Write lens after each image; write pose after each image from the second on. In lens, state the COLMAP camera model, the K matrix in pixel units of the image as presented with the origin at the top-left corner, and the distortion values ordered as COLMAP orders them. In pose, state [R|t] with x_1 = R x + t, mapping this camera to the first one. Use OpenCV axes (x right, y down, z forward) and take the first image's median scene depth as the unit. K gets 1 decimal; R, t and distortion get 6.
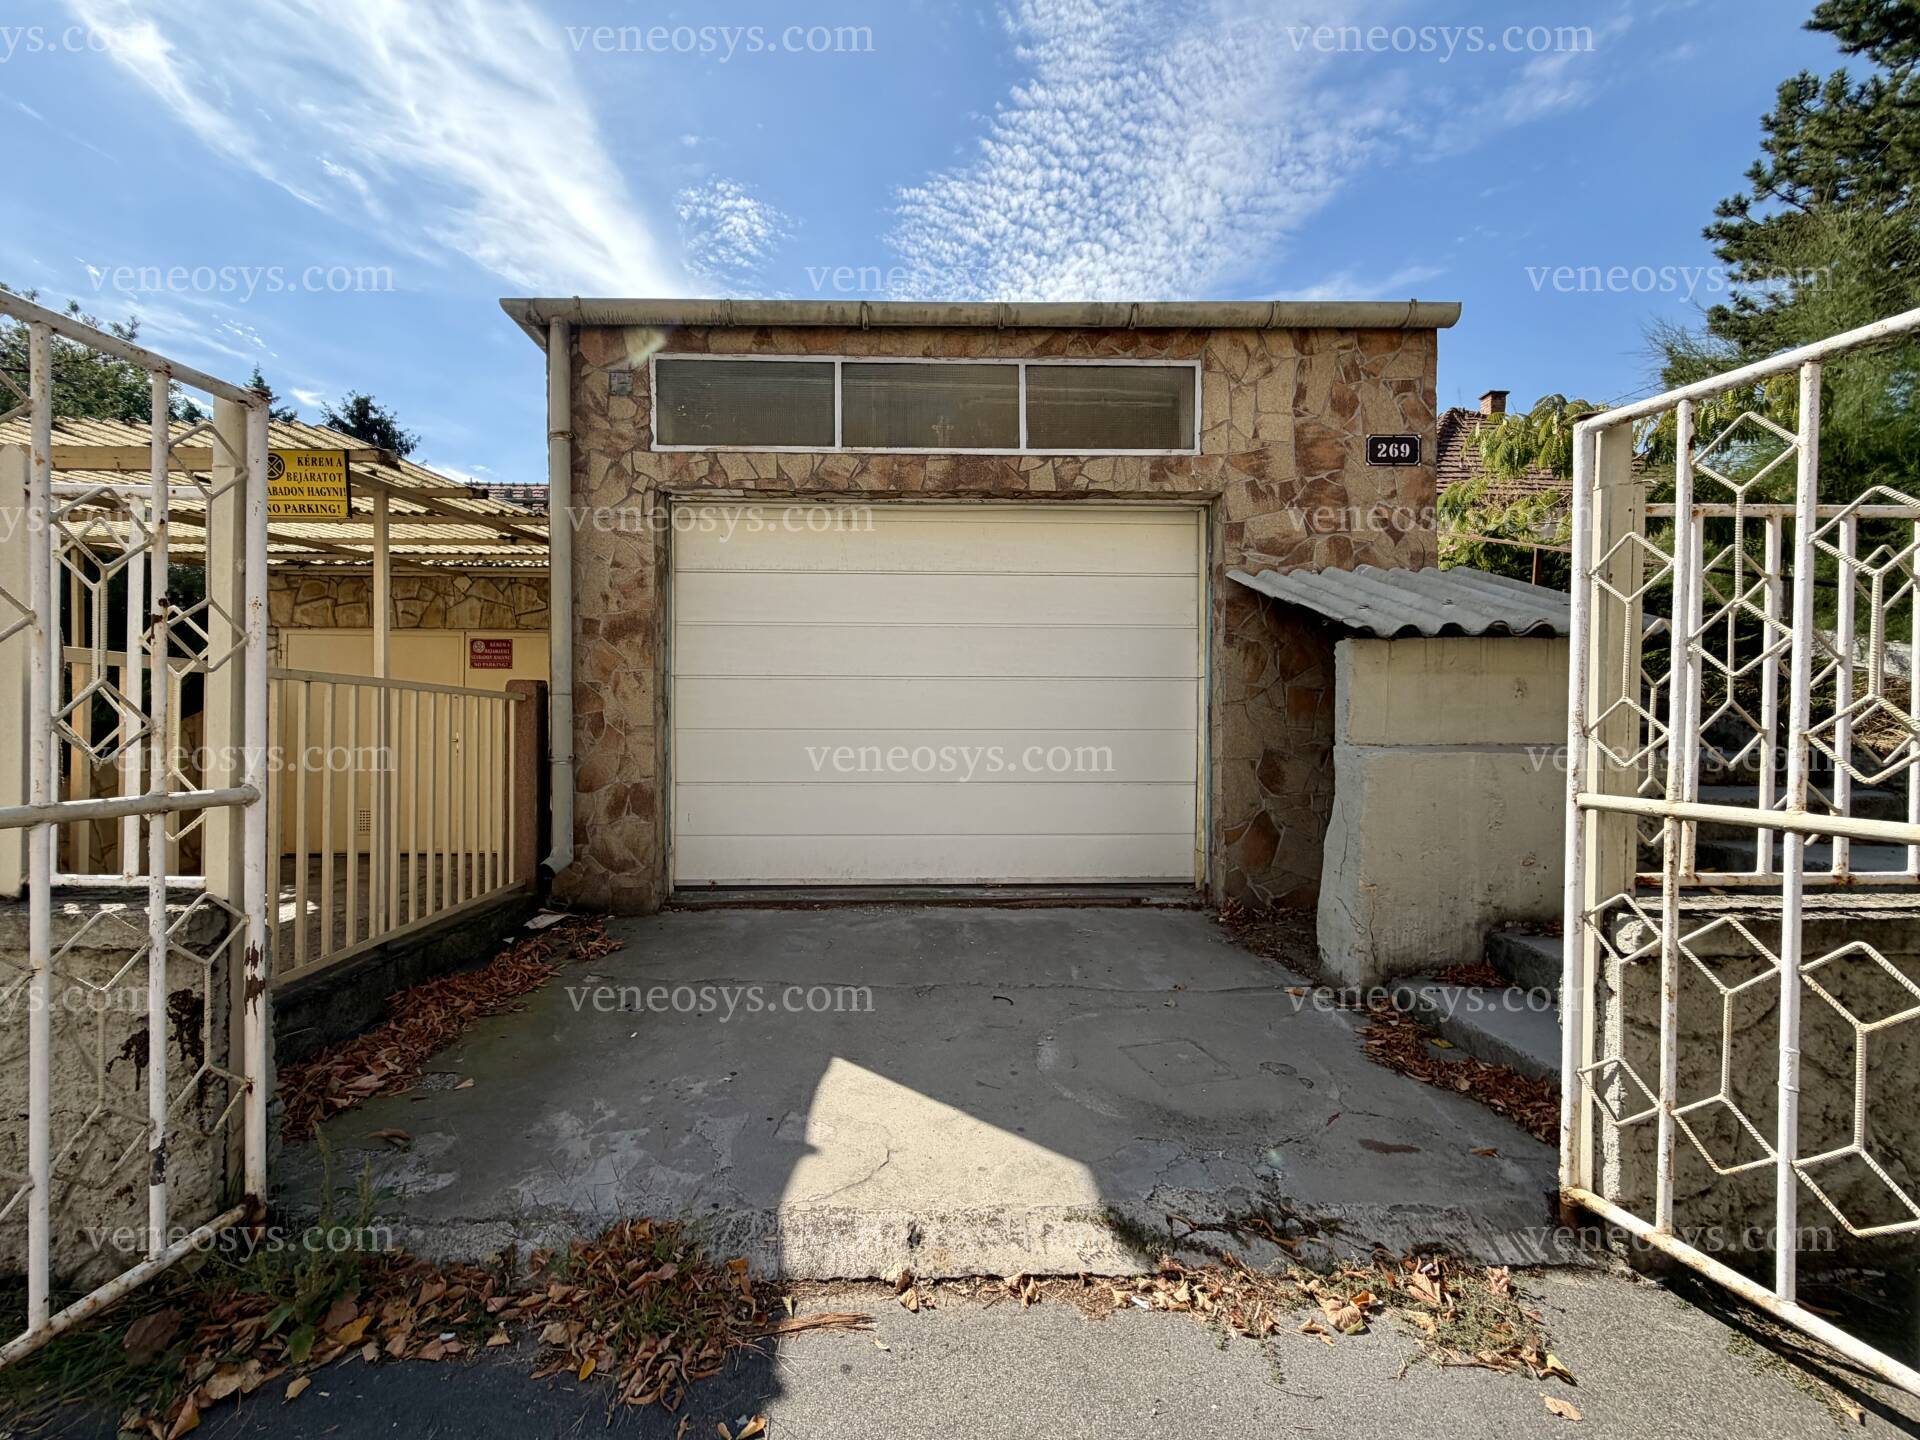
lens RADIAL K [[764.1, 0, 957.2], [0, 764.1, 714.2], [0, 0, 1]] dist [-0.001338, 0.000368]
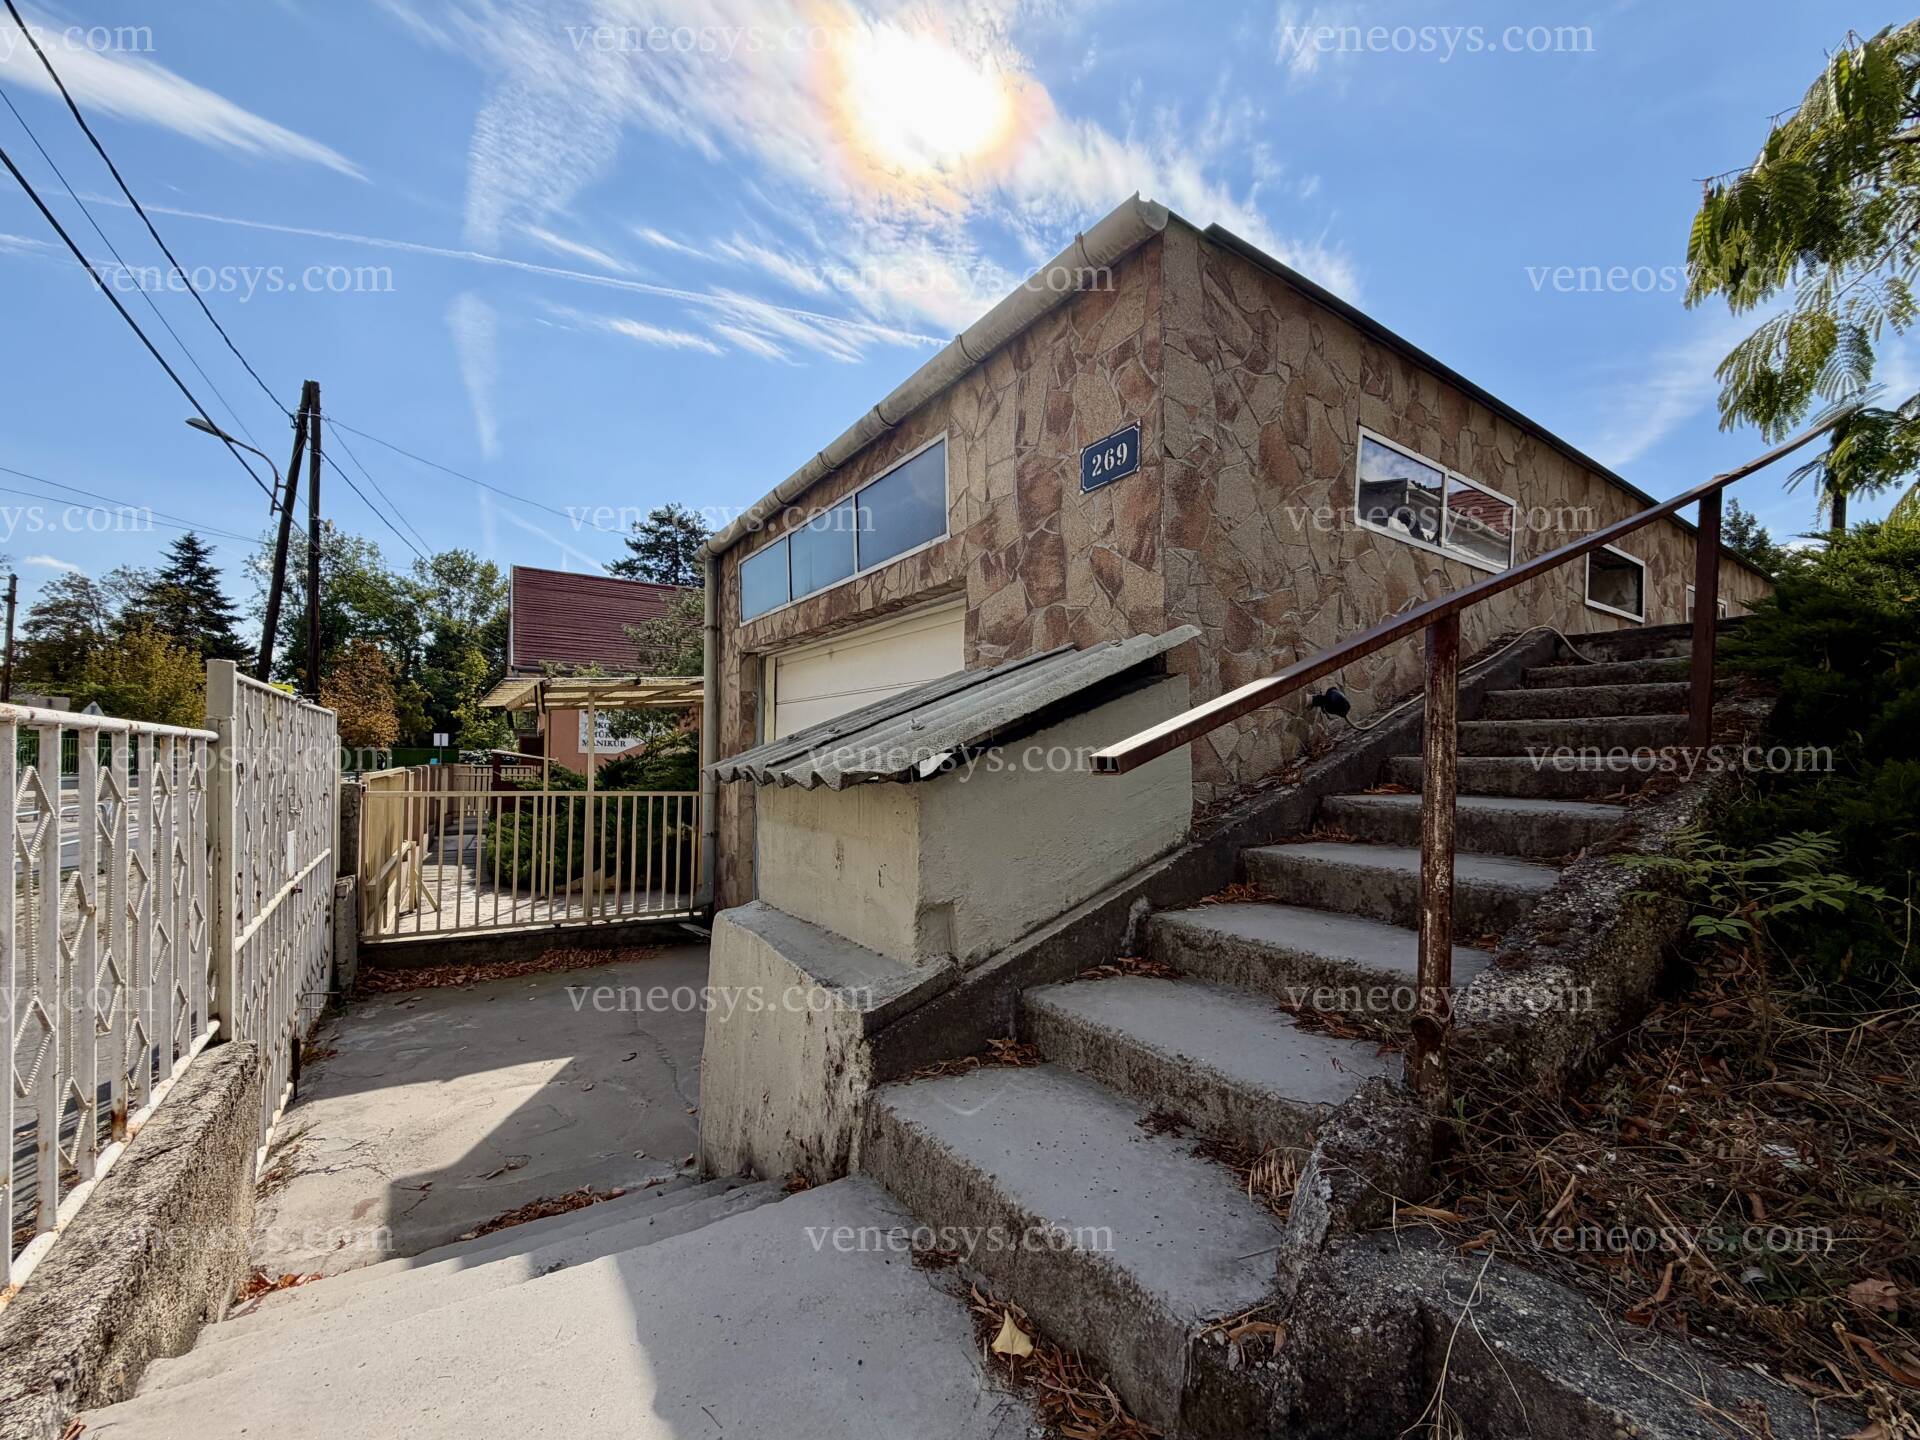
lens RADIAL K [[764.1, 0, 958.7], [0, 764.1, 730.9], [0, 0, 1]] dist [-0.001338, 0.000368]
pose [[0.536917, -0.022120, -0.843345, 1.036838], [-0.008109, 0.999475, -0.031377, -0.097917], [0.843596, 0.023686, 0.536456, 0.556698]]
